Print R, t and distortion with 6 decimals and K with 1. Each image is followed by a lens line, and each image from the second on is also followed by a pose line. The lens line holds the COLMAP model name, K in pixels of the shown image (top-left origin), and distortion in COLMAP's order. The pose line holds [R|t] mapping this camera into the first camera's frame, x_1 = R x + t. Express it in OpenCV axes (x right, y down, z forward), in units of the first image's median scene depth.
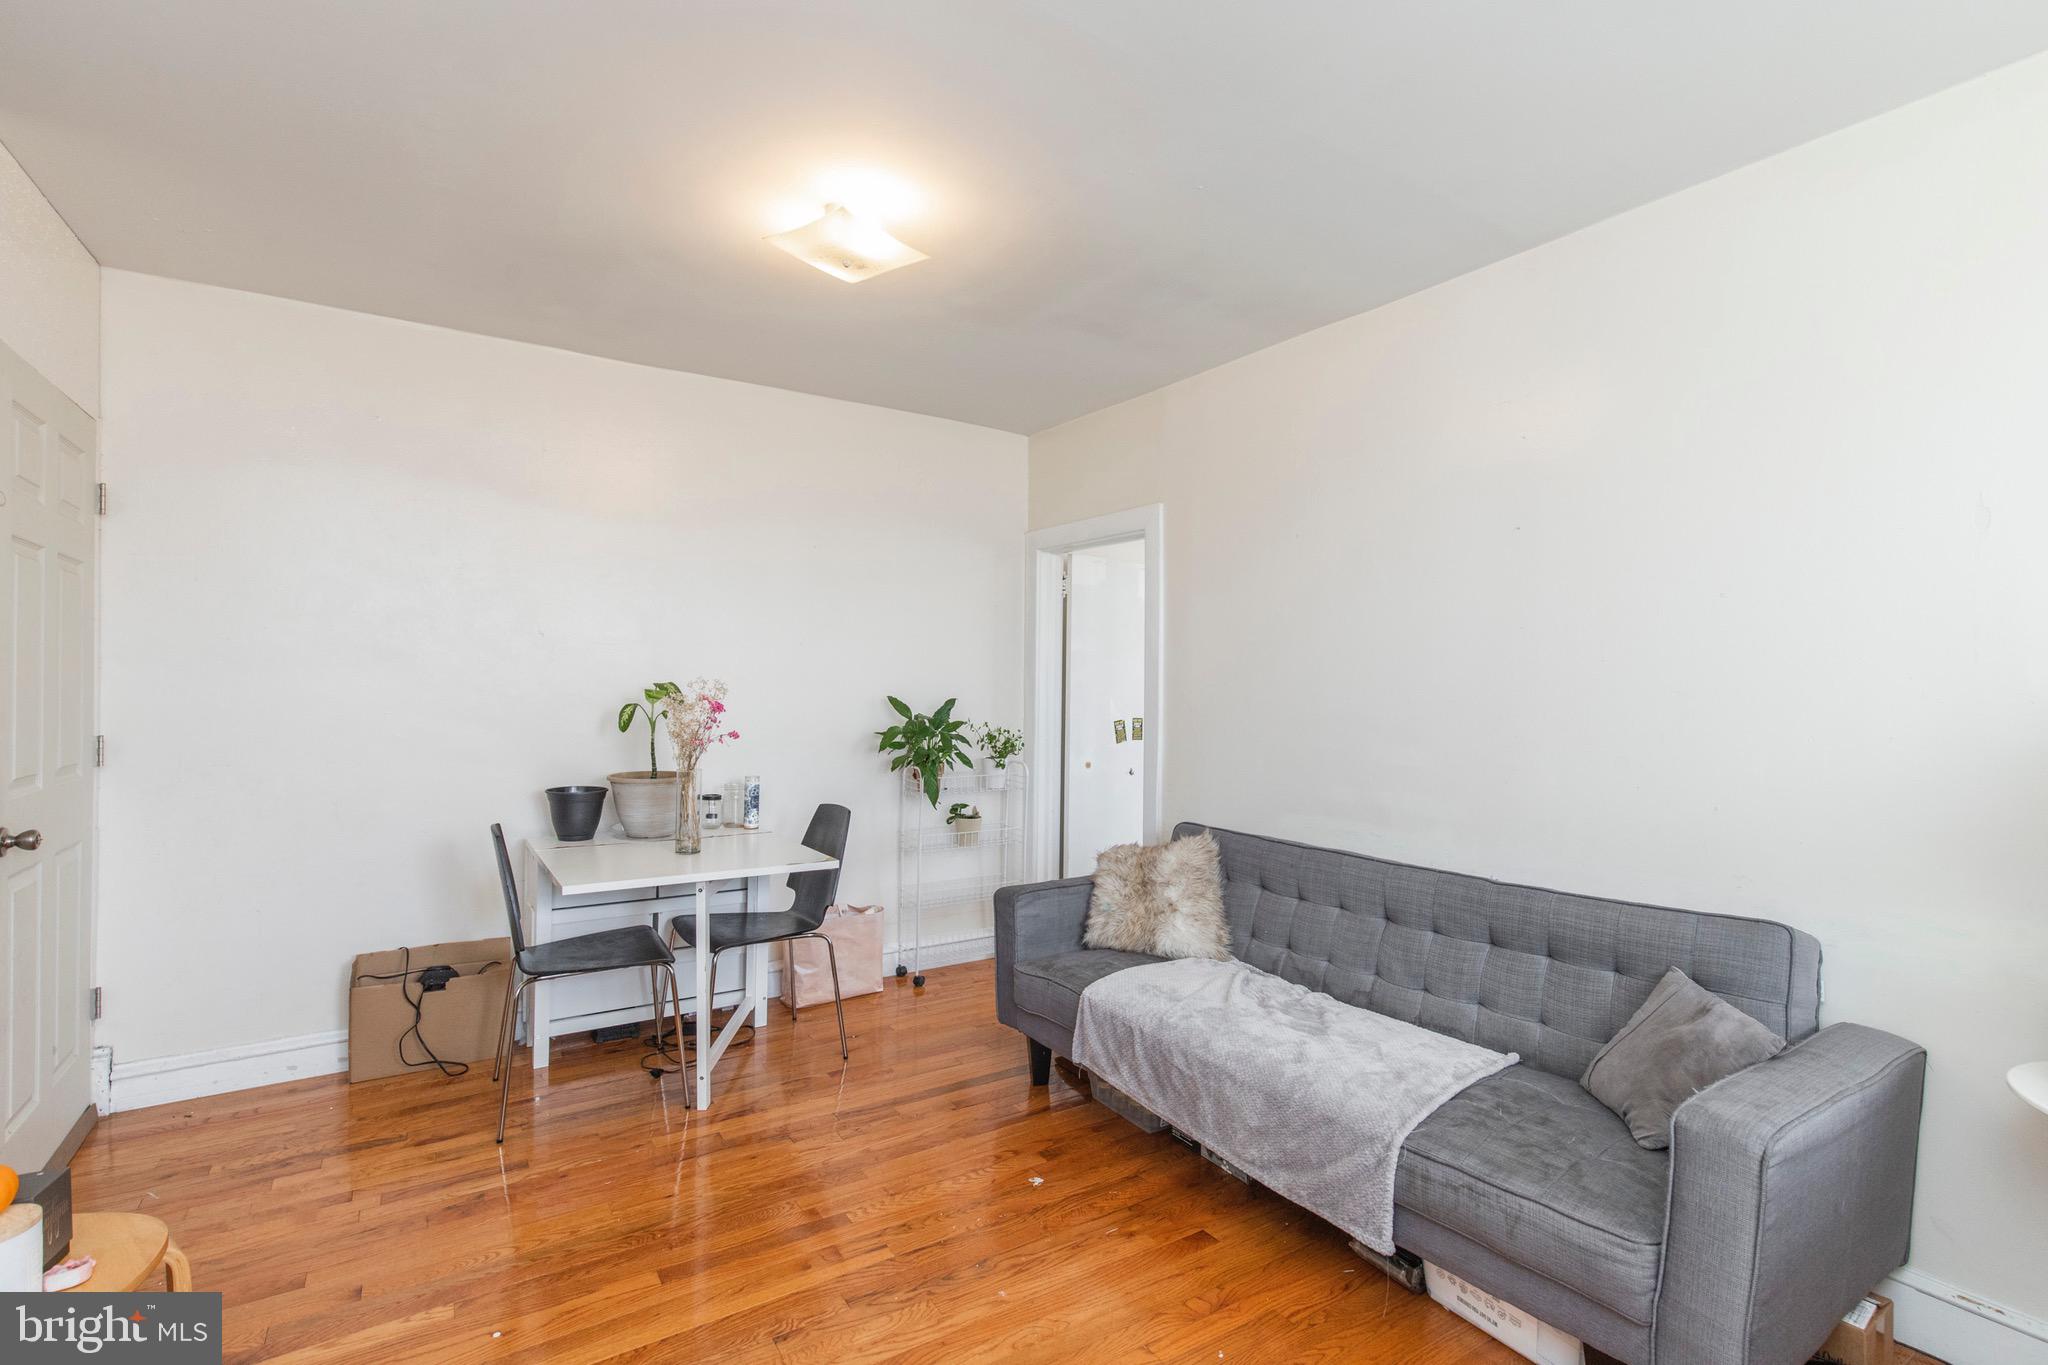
lens RADIAL K [[933.5, 0, 1024.0], [0, 933.5, 682.5], [0, 0, 1]] dist [0.012679, -0.000197]
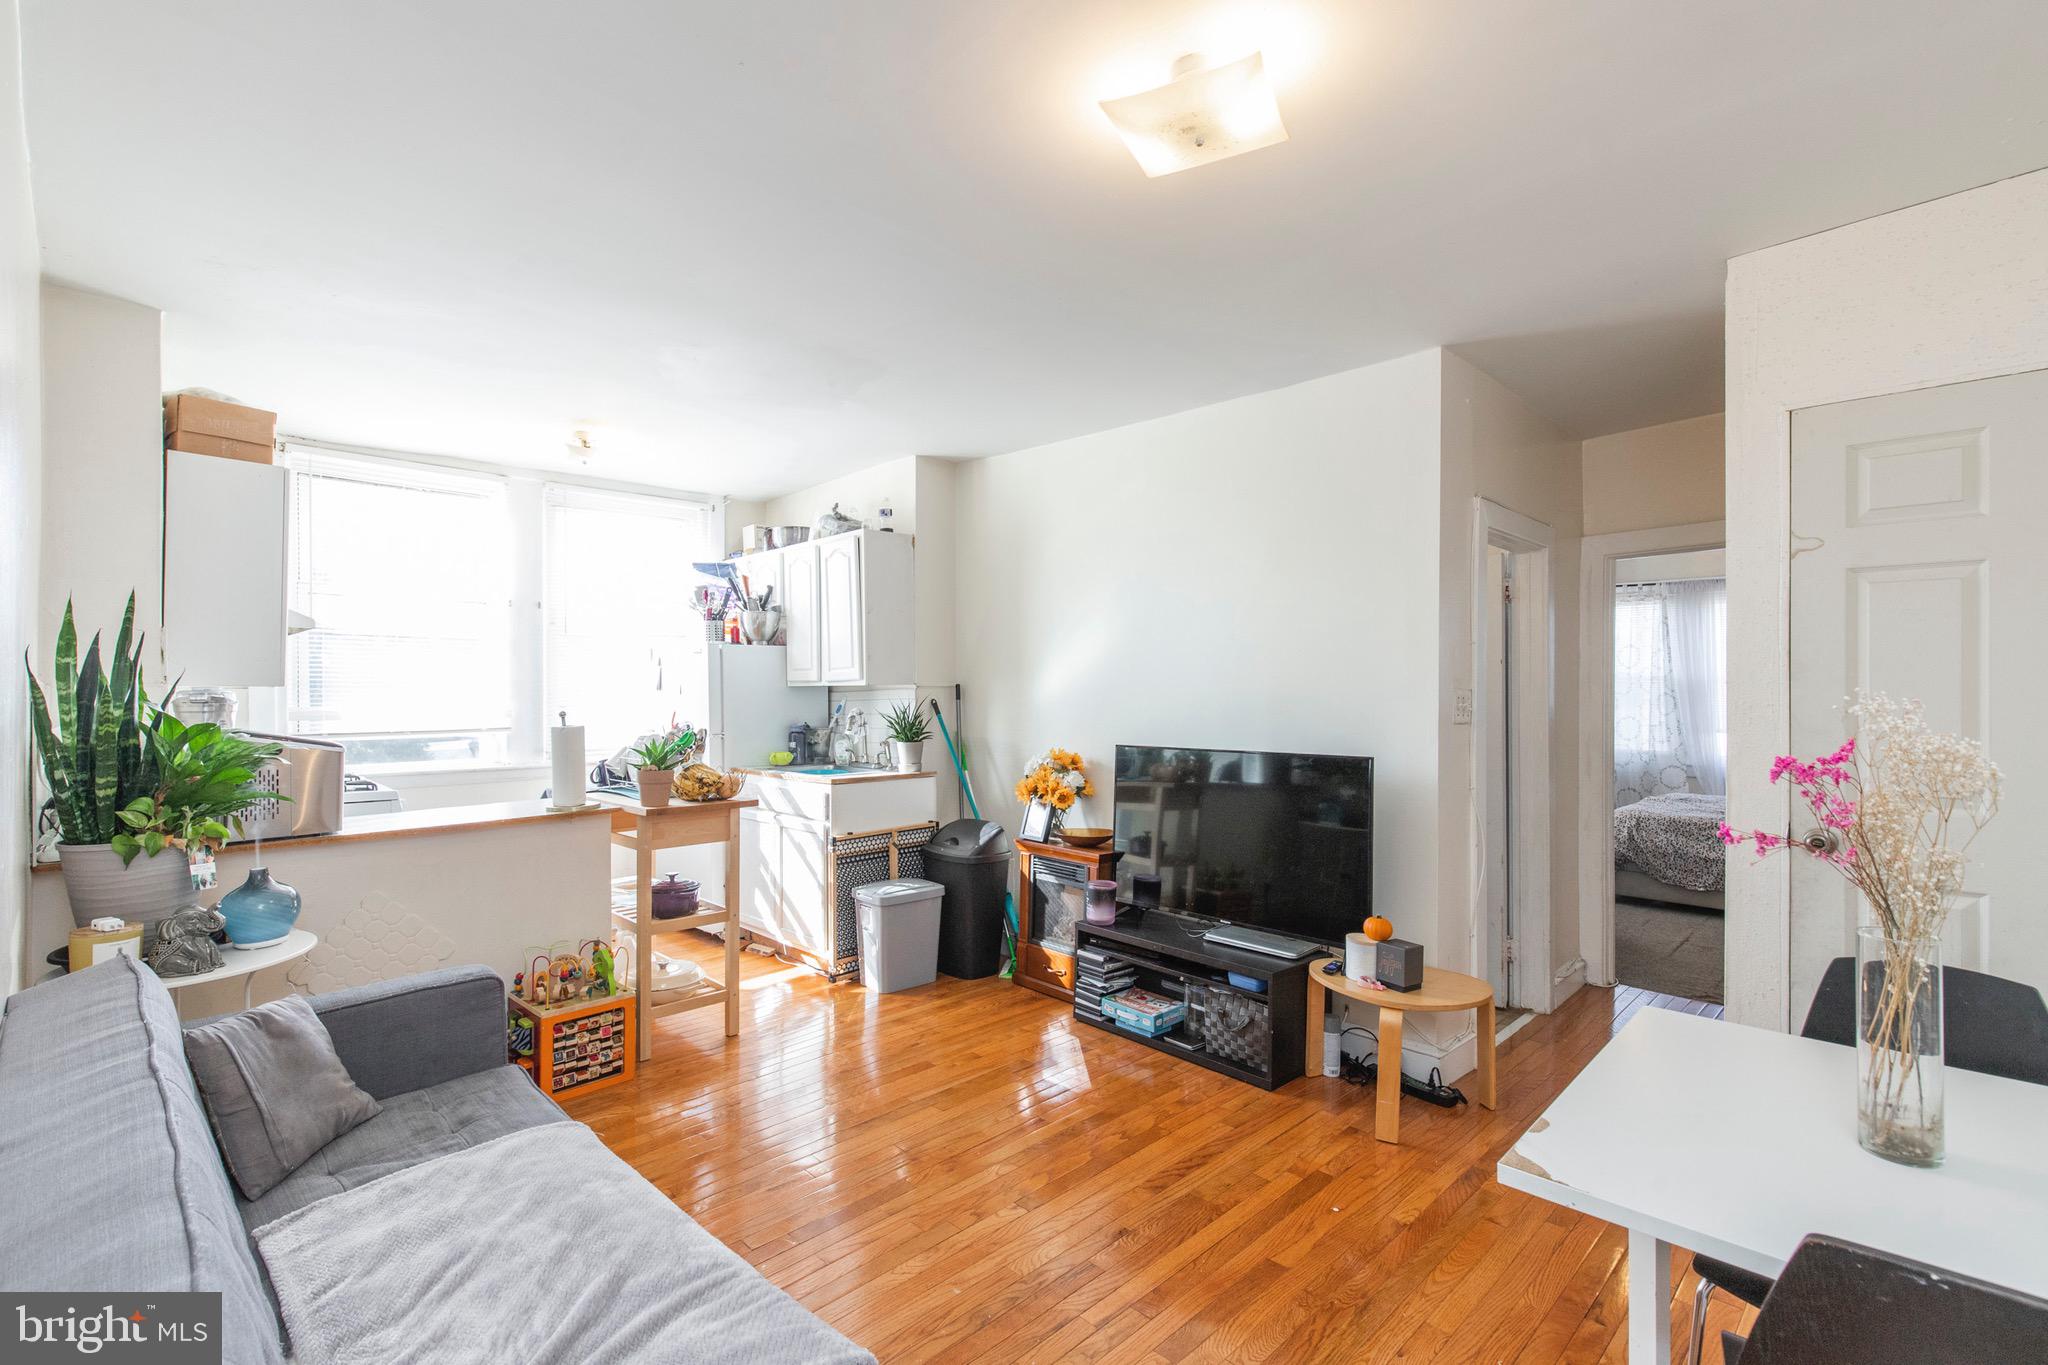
lens RADIAL K [[944.3, 0, 1013.6], [0, 944.3, 680.1], [0, 0, 1]] dist [0.013462, -0.000182]
pose [[-0.980140, -0.008650, -0.198120, 0.074851], [-0.006363, 0.999906, -0.012178, -0.003845], [0.198206, -0.010675, -0.980102, 1.246724]]
